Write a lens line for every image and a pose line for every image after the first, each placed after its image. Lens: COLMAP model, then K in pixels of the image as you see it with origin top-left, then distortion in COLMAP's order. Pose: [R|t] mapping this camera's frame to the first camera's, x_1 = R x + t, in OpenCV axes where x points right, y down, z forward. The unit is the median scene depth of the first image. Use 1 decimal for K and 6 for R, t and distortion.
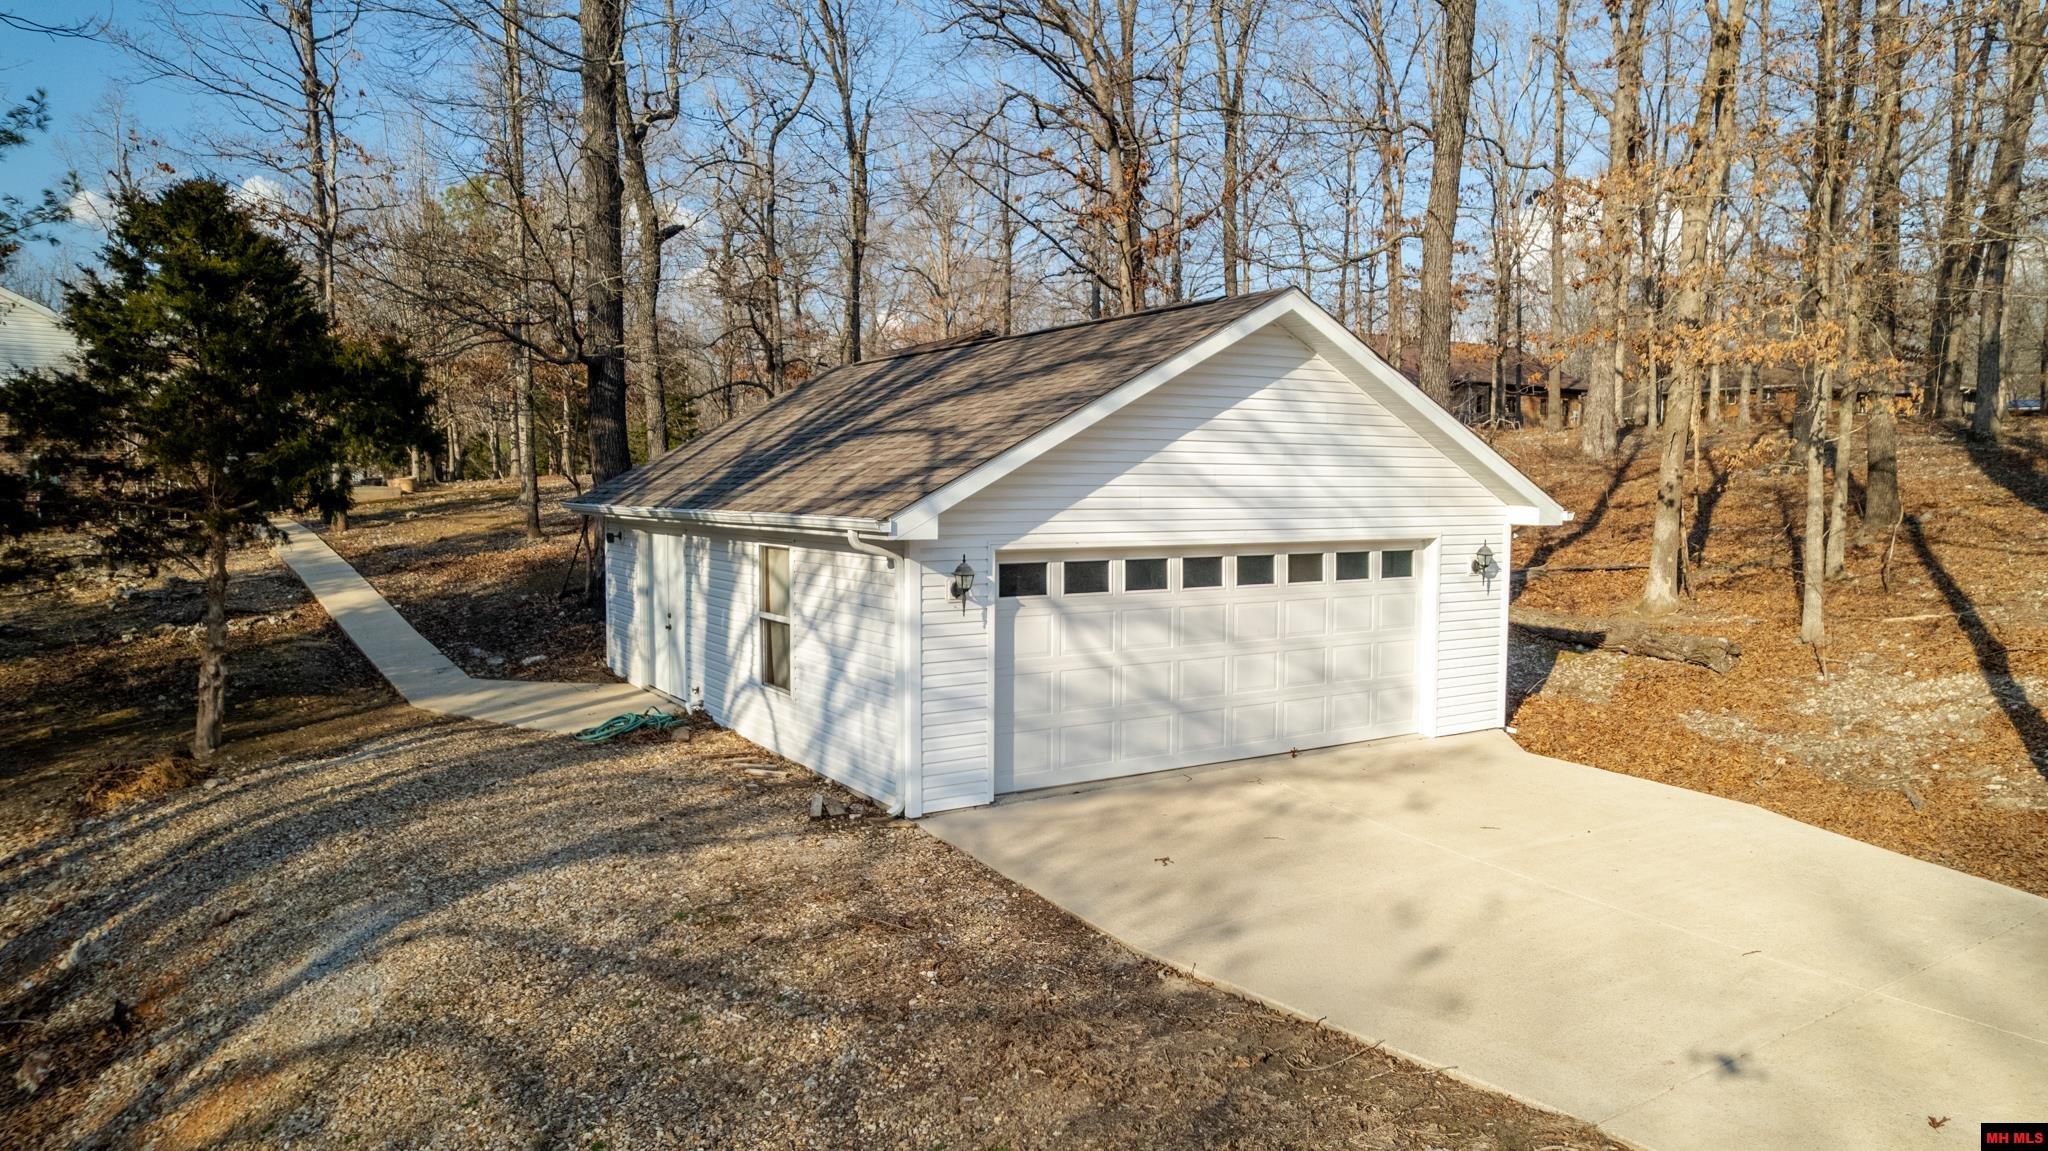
lens RADIAL K [[1312.3, 0, 1038.4], [0, 1312.3, 572.0], [0, 0, 1]] dist [-0.069365, 0.073906]
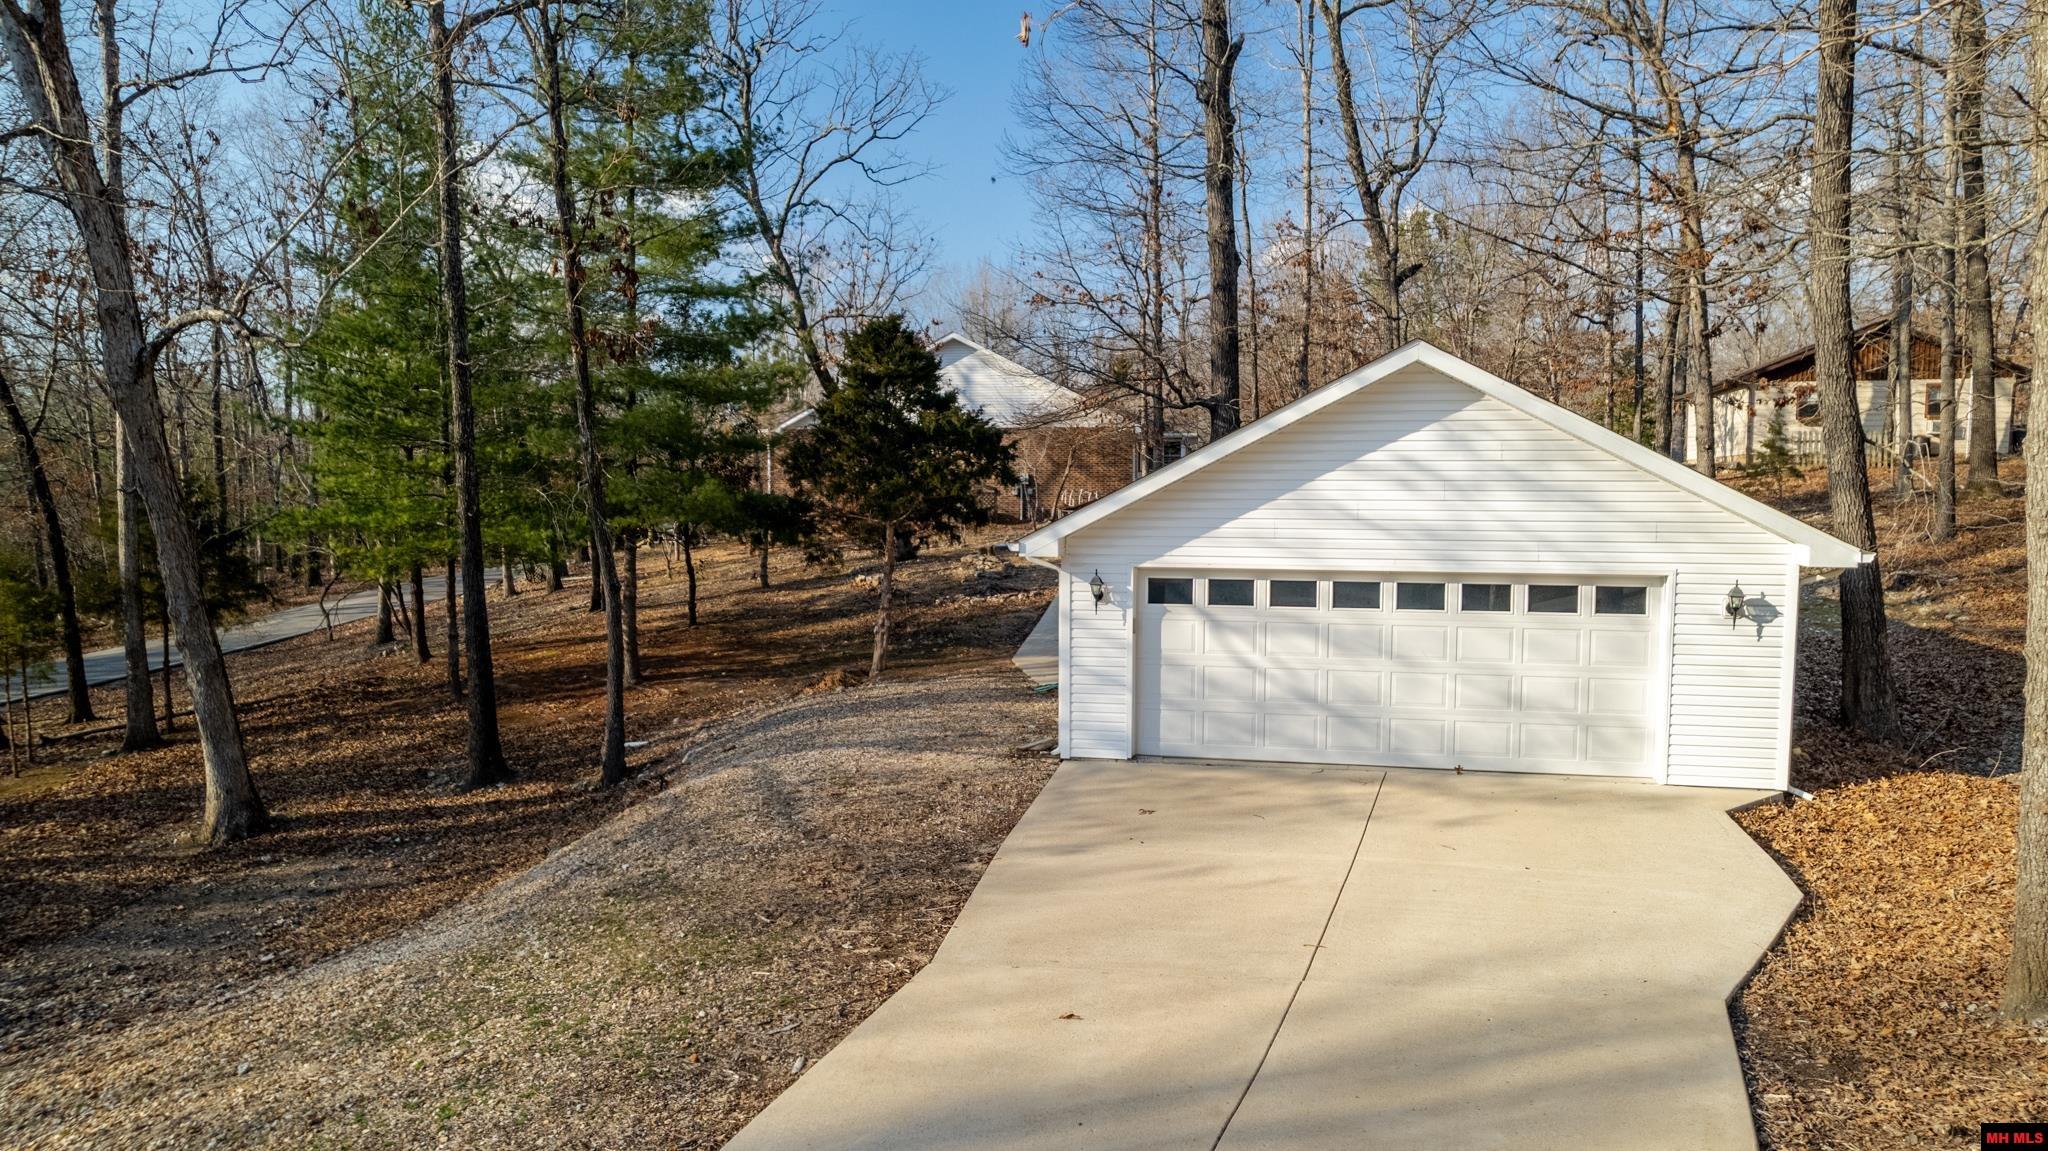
lens RADIAL K [[1312.3, 0, 1033.1], [0, 1312.3, 567.5], [0, 0, 1]] dist [-0.069365, 0.073906]
pose [[0.698990, 0.044530, -0.713743, 0.724853], [-0.046785, 0.998769, 0.016494, -0.028560], [0.713599, 0.021863, 0.700213, 0.003715]]
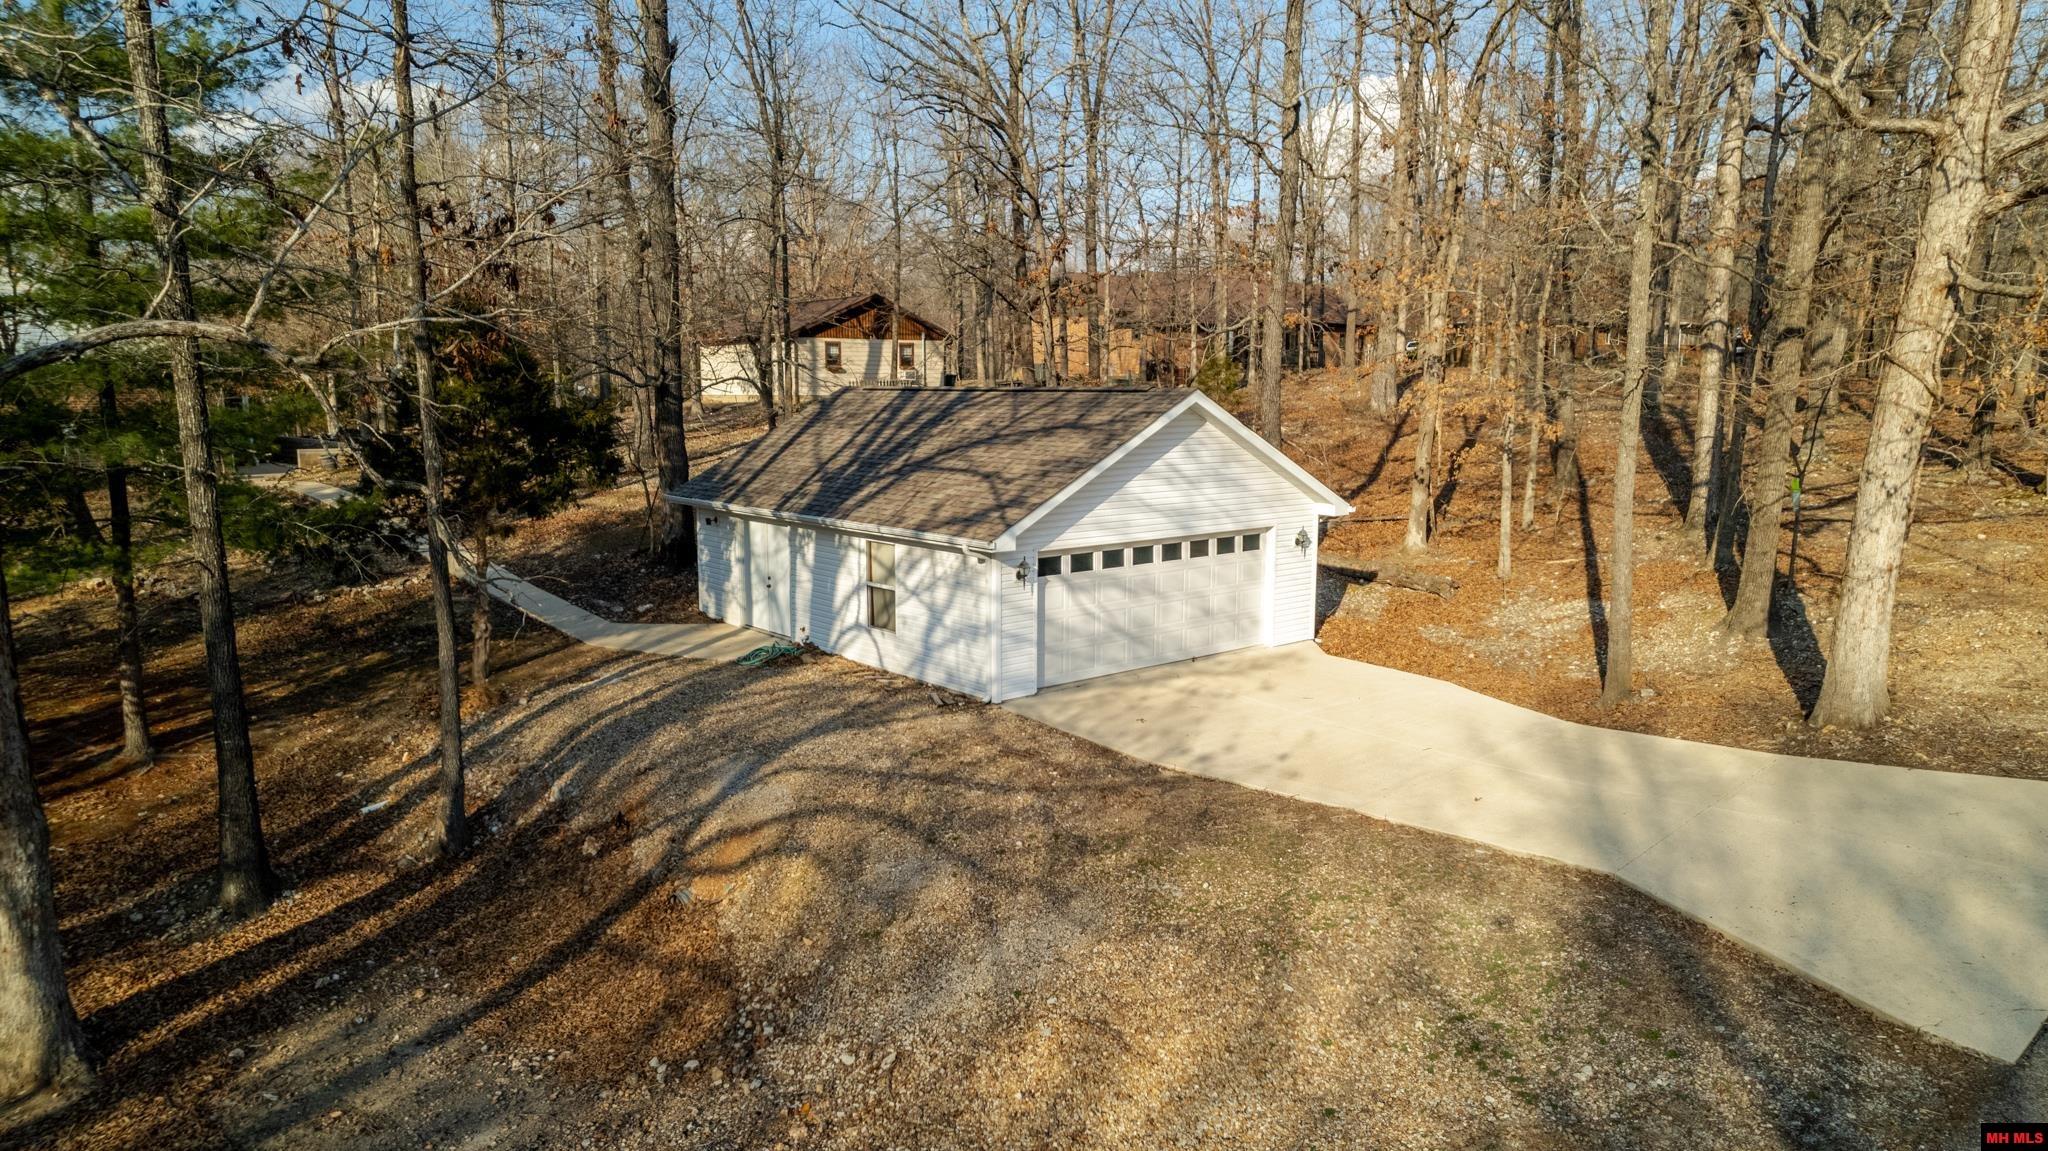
lens RADIAL K [[1312.3, 0, 1039.4], [0, 1312.3, 574.3], [0, 0, 1]] dist [-0.069365, 0.073906]
pose [[0.989759, -0.021510, 0.141122, -0.242739], [0.010339, 0.996788, 0.079419, -0.110053], [-0.142377, -0.077146, 0.986802, -0.645515]]
